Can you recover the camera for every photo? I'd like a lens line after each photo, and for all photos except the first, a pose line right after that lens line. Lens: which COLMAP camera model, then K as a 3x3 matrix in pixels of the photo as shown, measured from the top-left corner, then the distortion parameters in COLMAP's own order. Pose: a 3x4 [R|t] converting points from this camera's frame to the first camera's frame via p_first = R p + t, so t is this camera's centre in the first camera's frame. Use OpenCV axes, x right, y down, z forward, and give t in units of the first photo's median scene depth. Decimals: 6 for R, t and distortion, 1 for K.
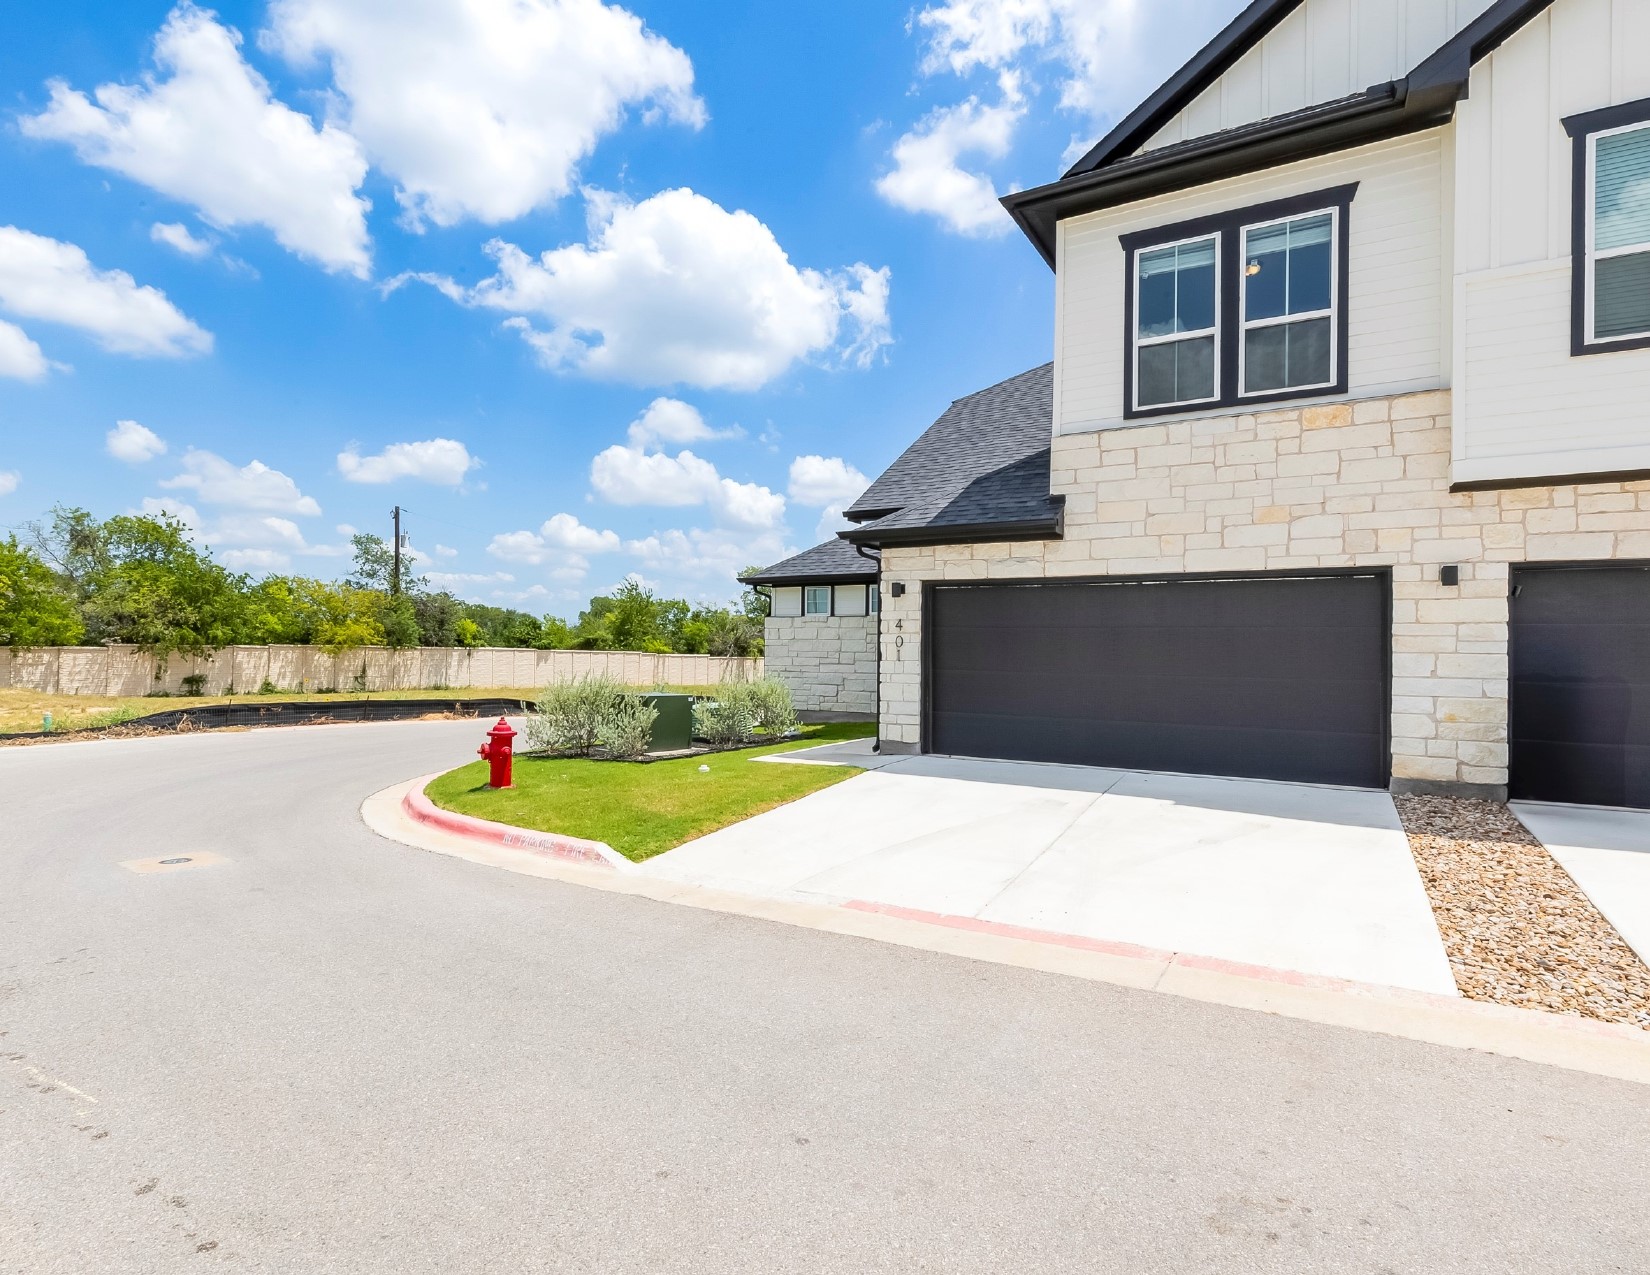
lens RADIAL K [[881.9, 0, 815.4], [0, 881.9, 647.8], [0, 0, 1]] dist [-0.008329, 0.002065]
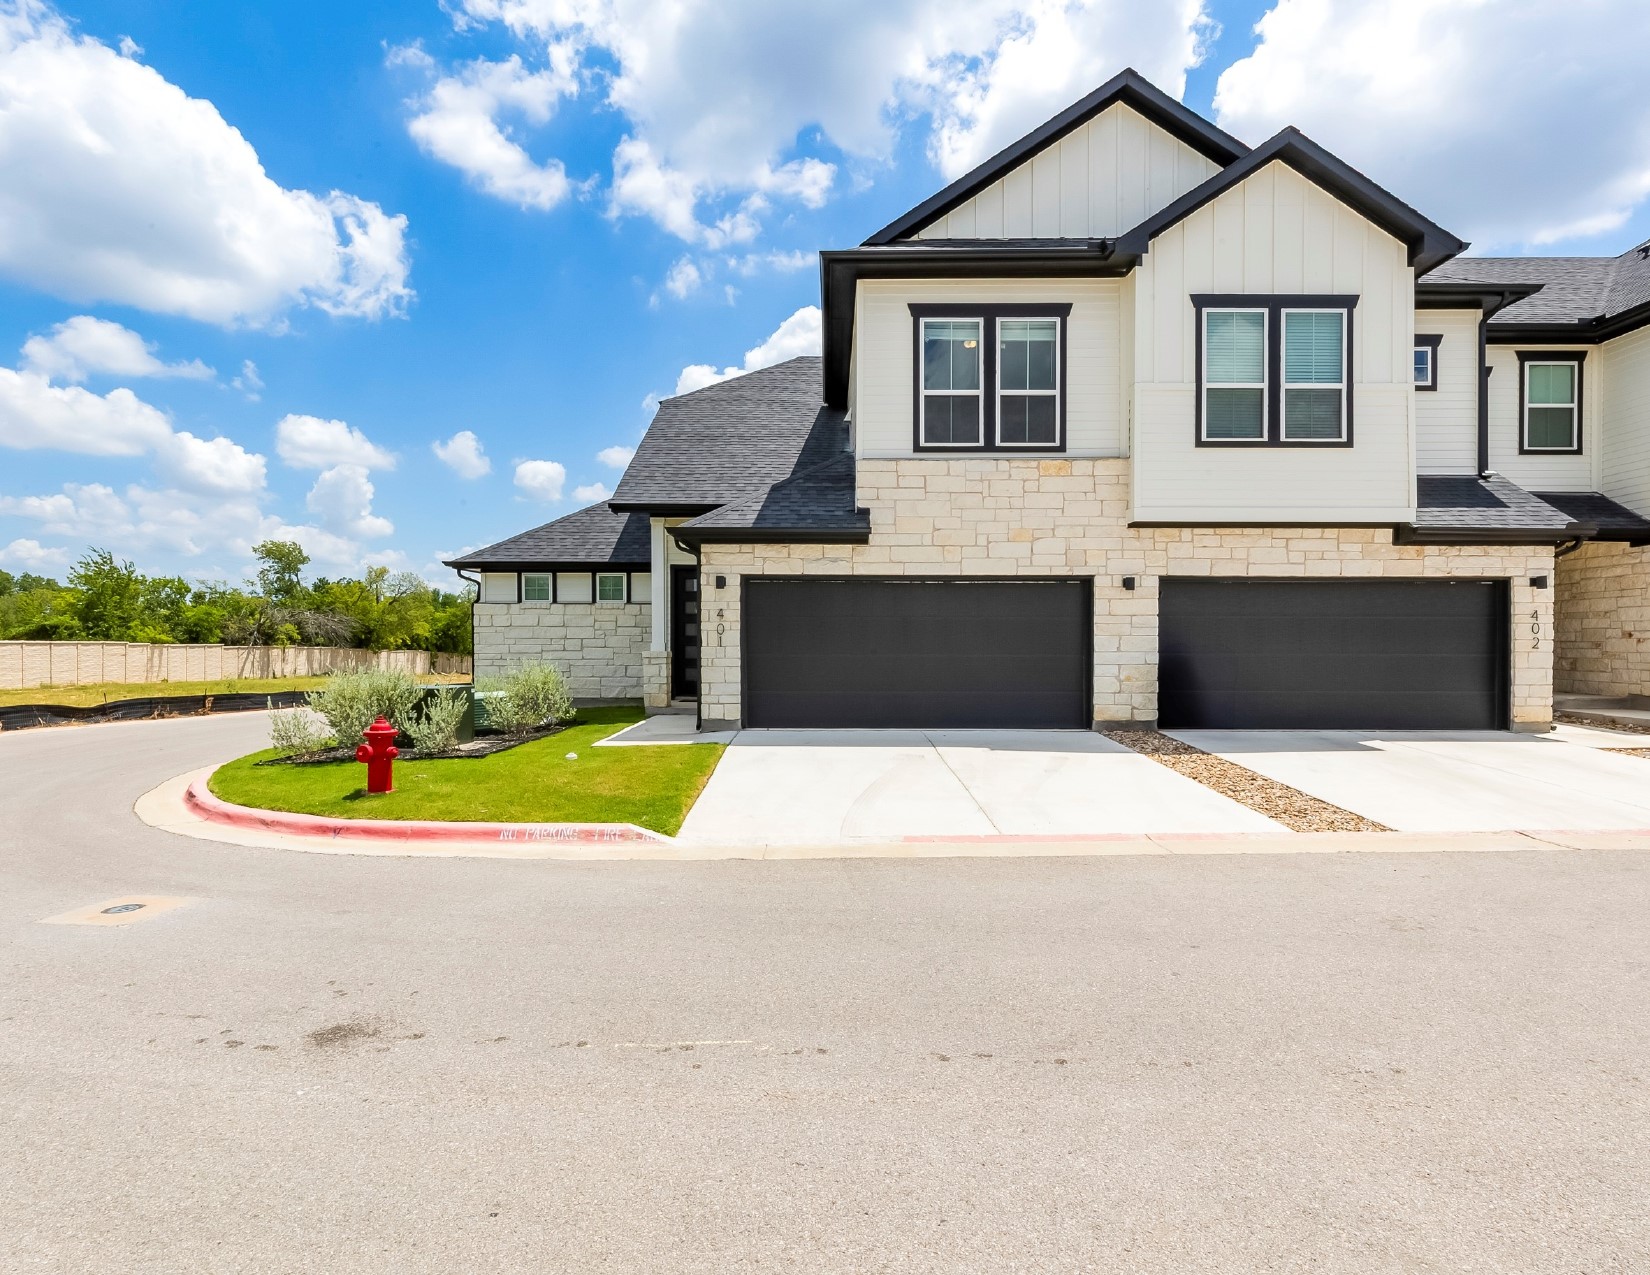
lens RADIAL K [[881.9, 0, 813.1], [0, 881.9, 651.4], [0, 0, 1]] dist [-0.008329, 0.002065]
pose [[0.855550, -0.019306, 0.517360, -0.427510], [0.007963, 0.999677, 0.024136, -0.005747], [-0.517659, -0.016530, 0.855428, -0.007563]]
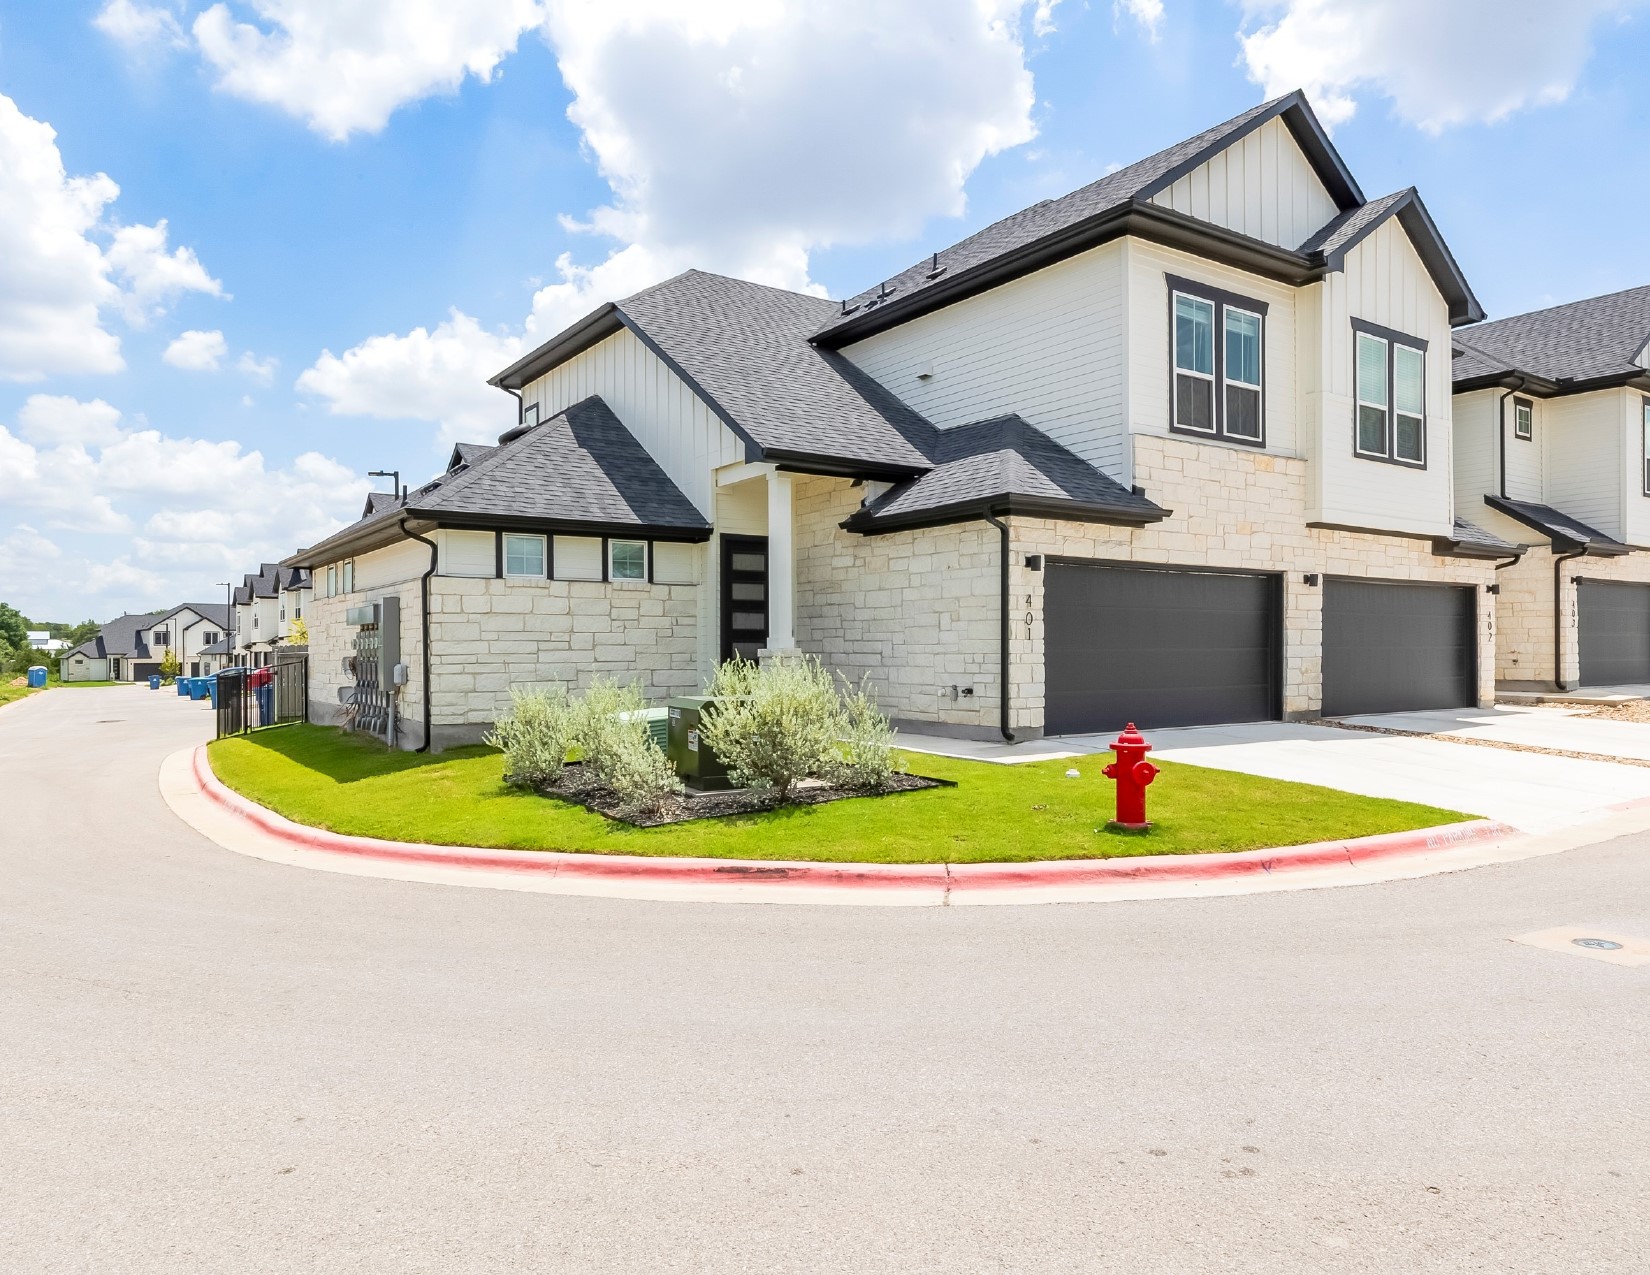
lens RADIAL K [[1114.9, 0, 827.6], [0, 1114.9, 644.7], [0, 0, 1]] dist [-0.000215, -0.002817]
pose [[0.395474, -0.013050, 0.918384, -1.197859], [0.001561, 0.999907, 0.013536, 0.004337], [-0.918476, -0.003919, 0.395458, 0.826388]]
